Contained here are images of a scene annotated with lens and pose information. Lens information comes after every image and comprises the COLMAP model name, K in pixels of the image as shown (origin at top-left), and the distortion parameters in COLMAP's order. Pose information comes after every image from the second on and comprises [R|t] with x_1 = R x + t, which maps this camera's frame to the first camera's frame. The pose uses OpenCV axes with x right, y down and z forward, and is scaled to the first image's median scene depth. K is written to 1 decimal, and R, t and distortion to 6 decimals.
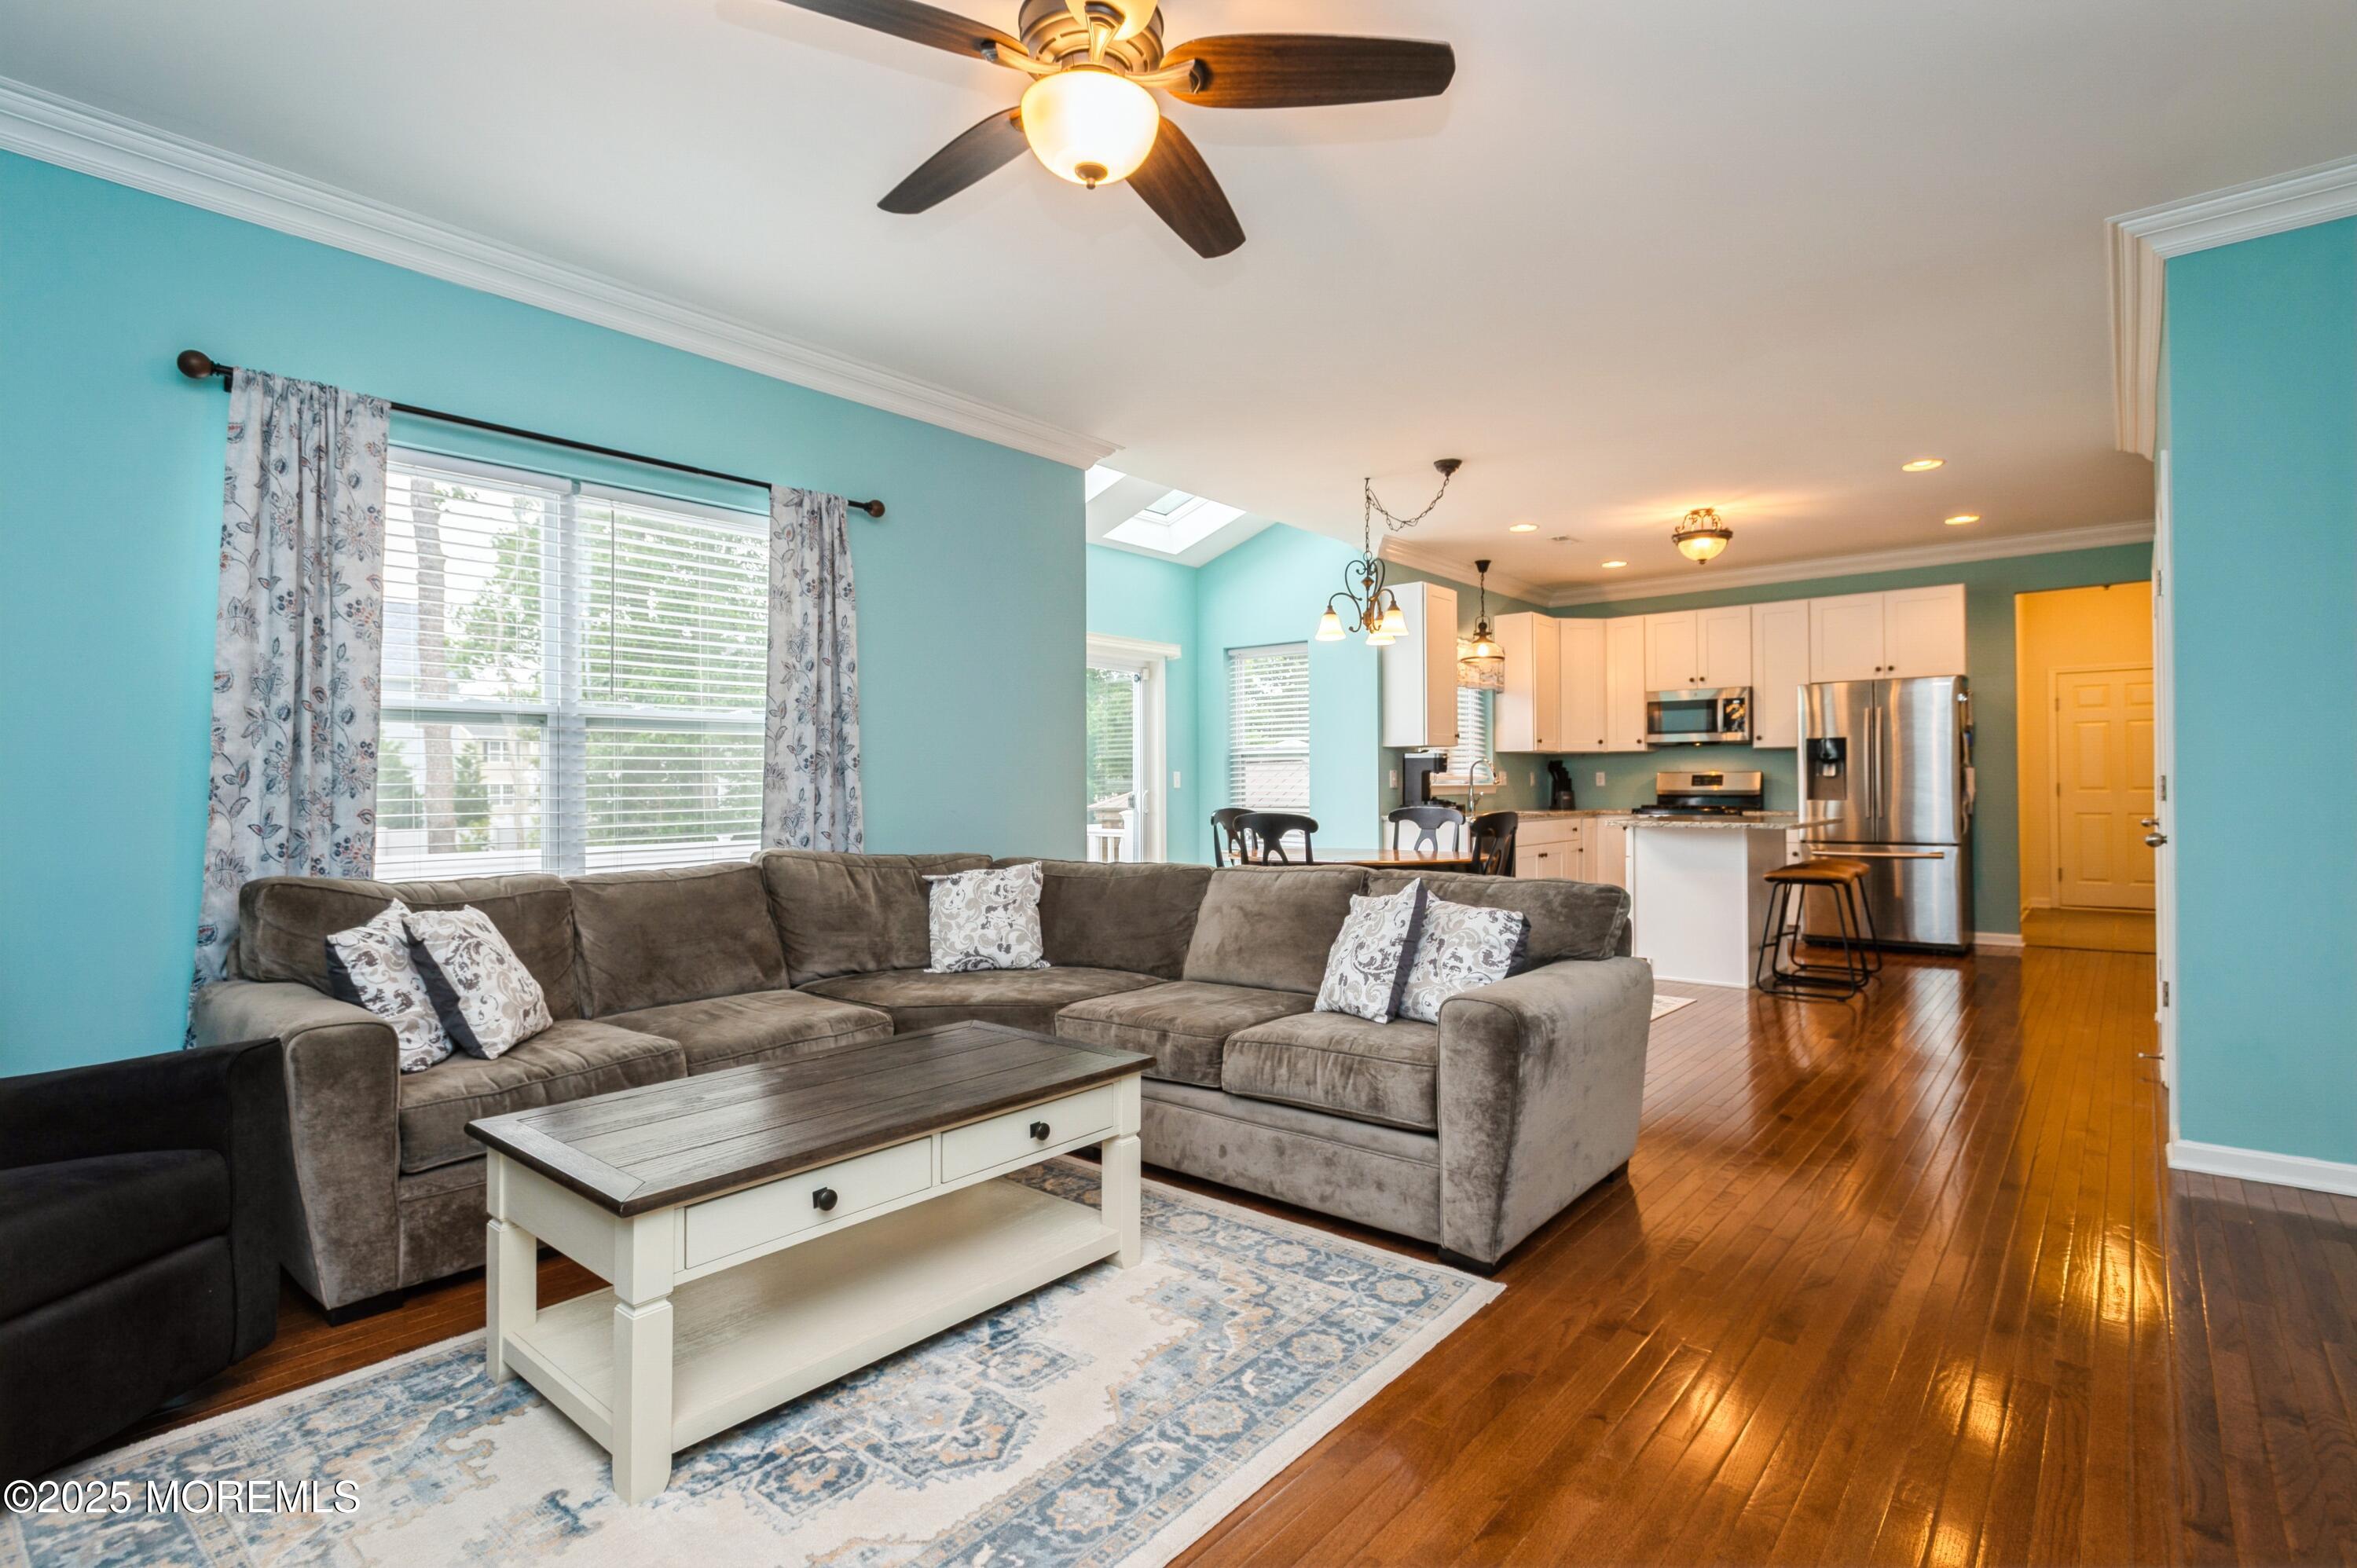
lens RADIAL K [[1105.1, 0, 1178.5], [0, 1105.1, 784.0], [0, 0, 1]] dist [0.001175, -0.000175]
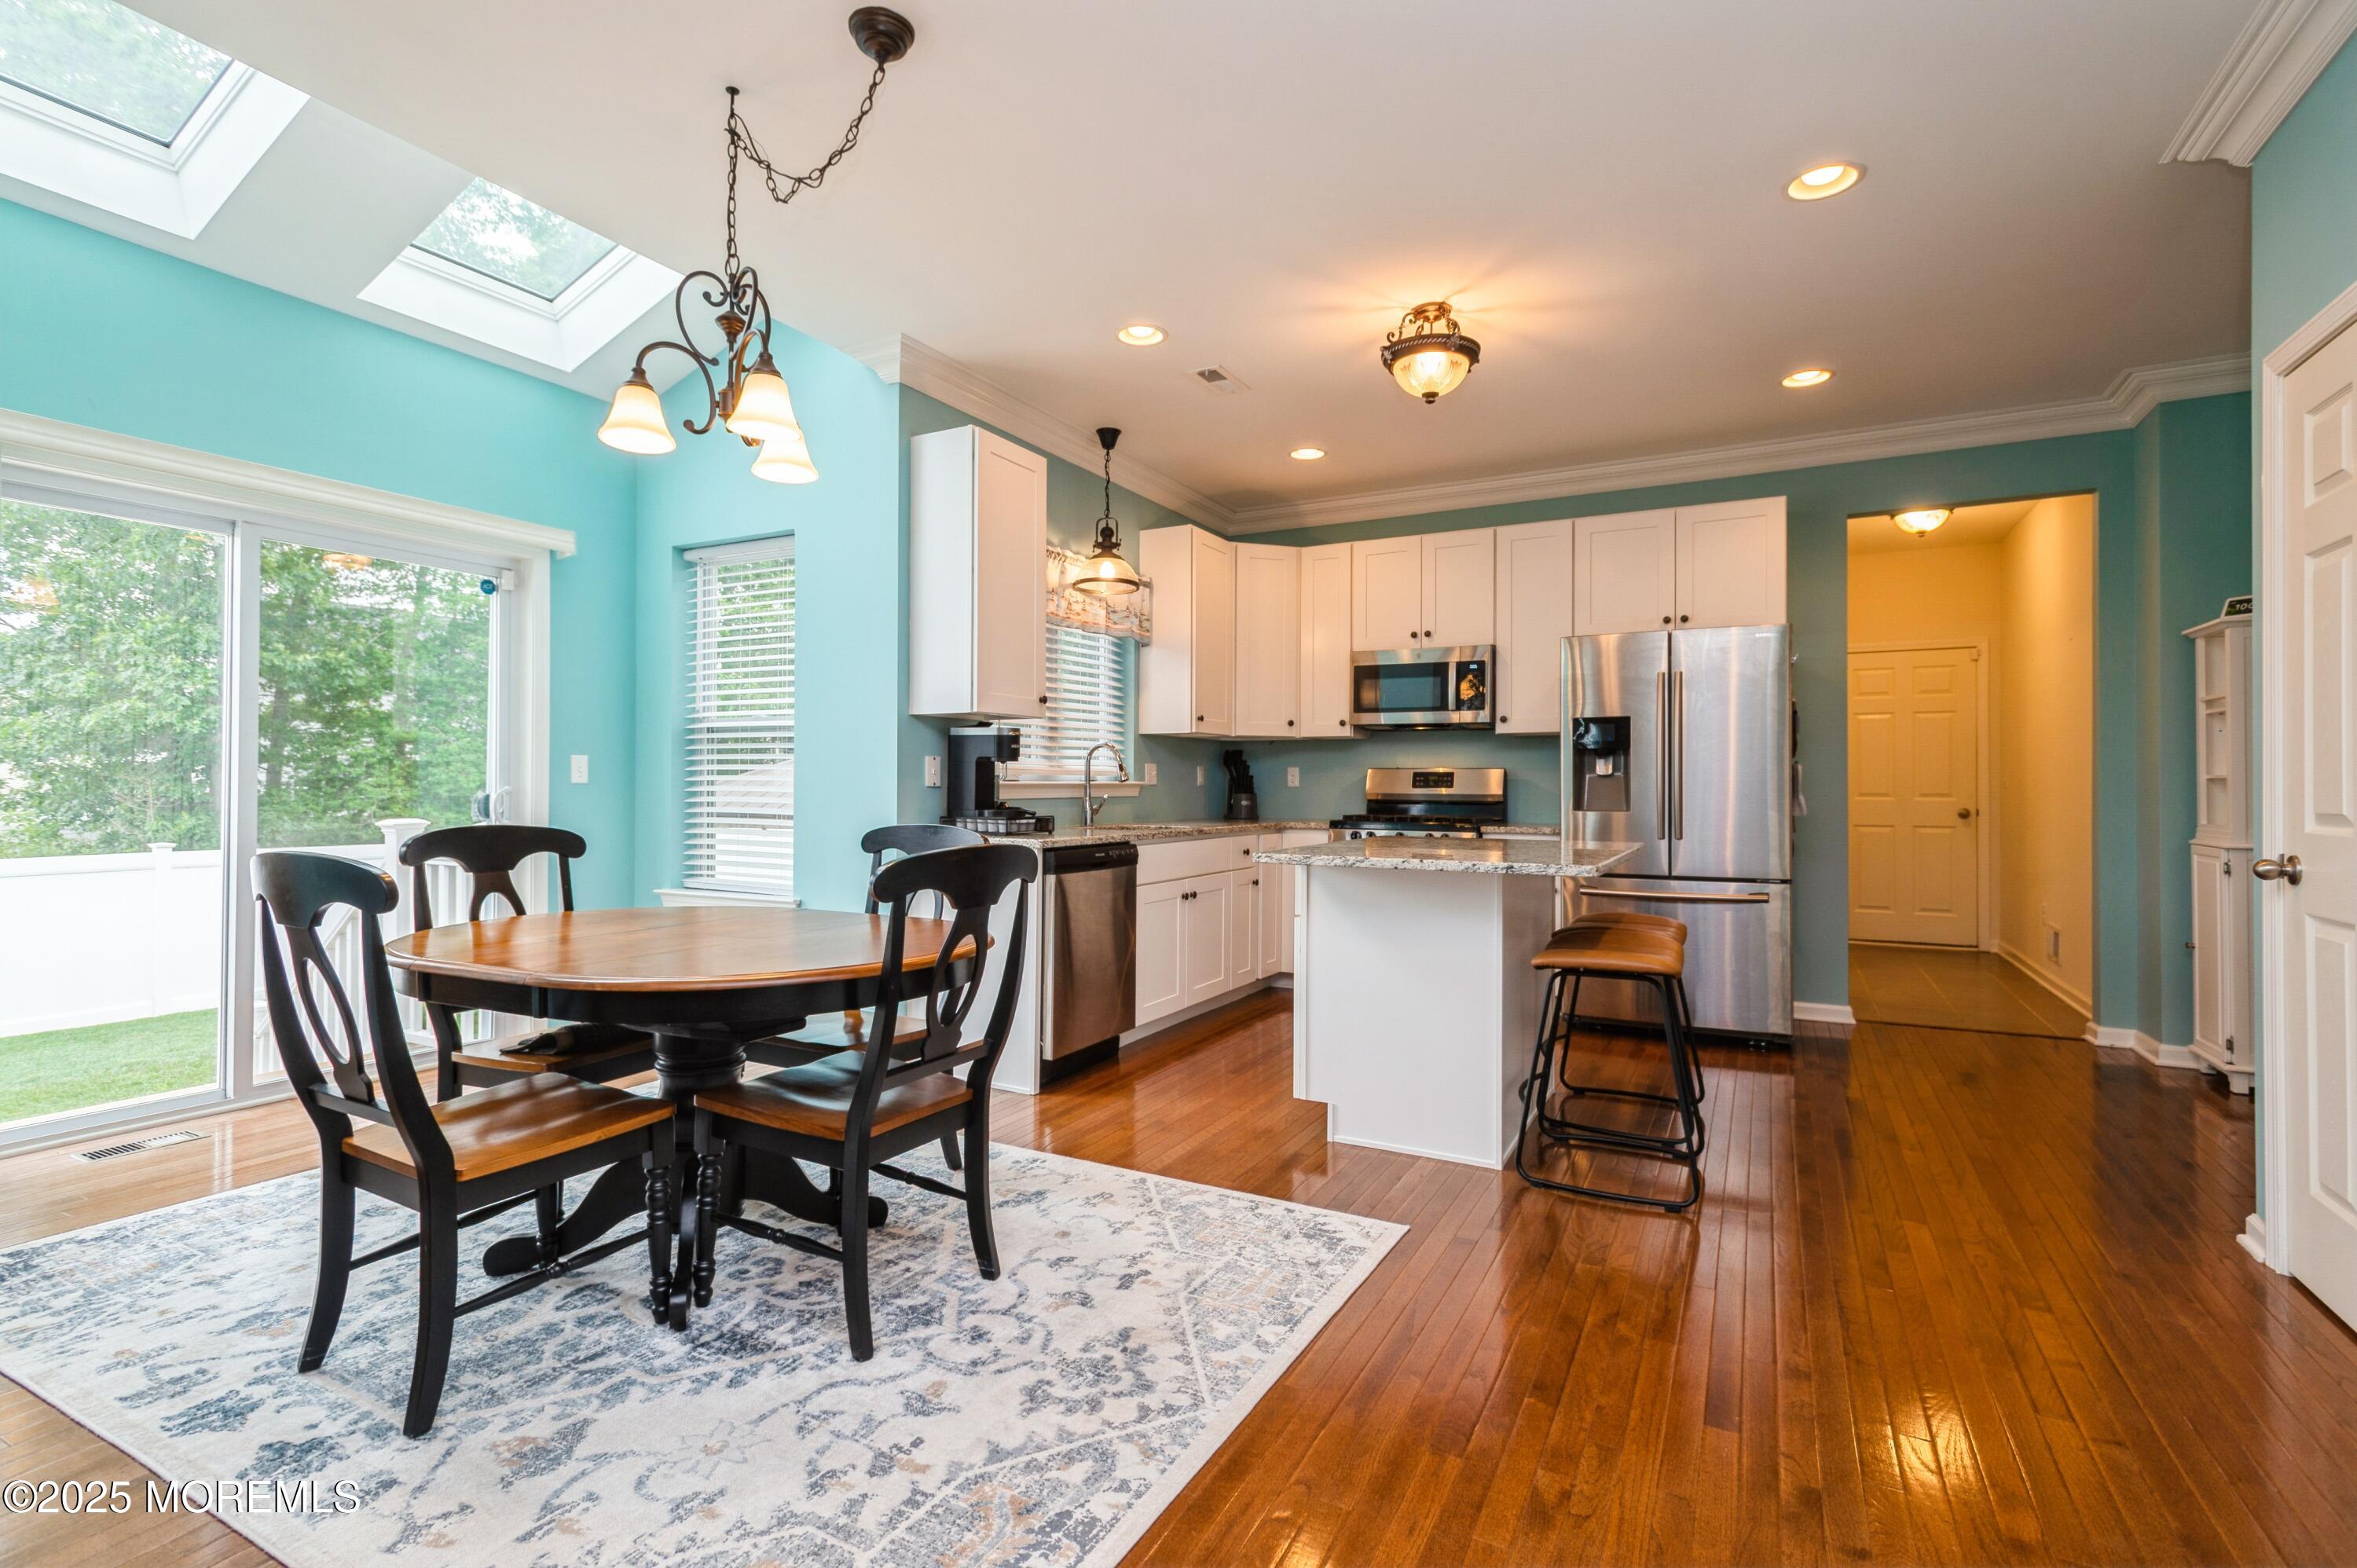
lens RADIAL K [[1093.6, 0, 1165.0], [0, 1093.6, 781.0], [0, 0, 1]] dist [0.005498, 0.000219]
pose [[0.978637, 0.010892, 0.205305, 0.178369], [-0.010798, 0.999940, -0.001582, 0.000120], [-0.205310, -0.000669, 0.978697, 0.375004]]
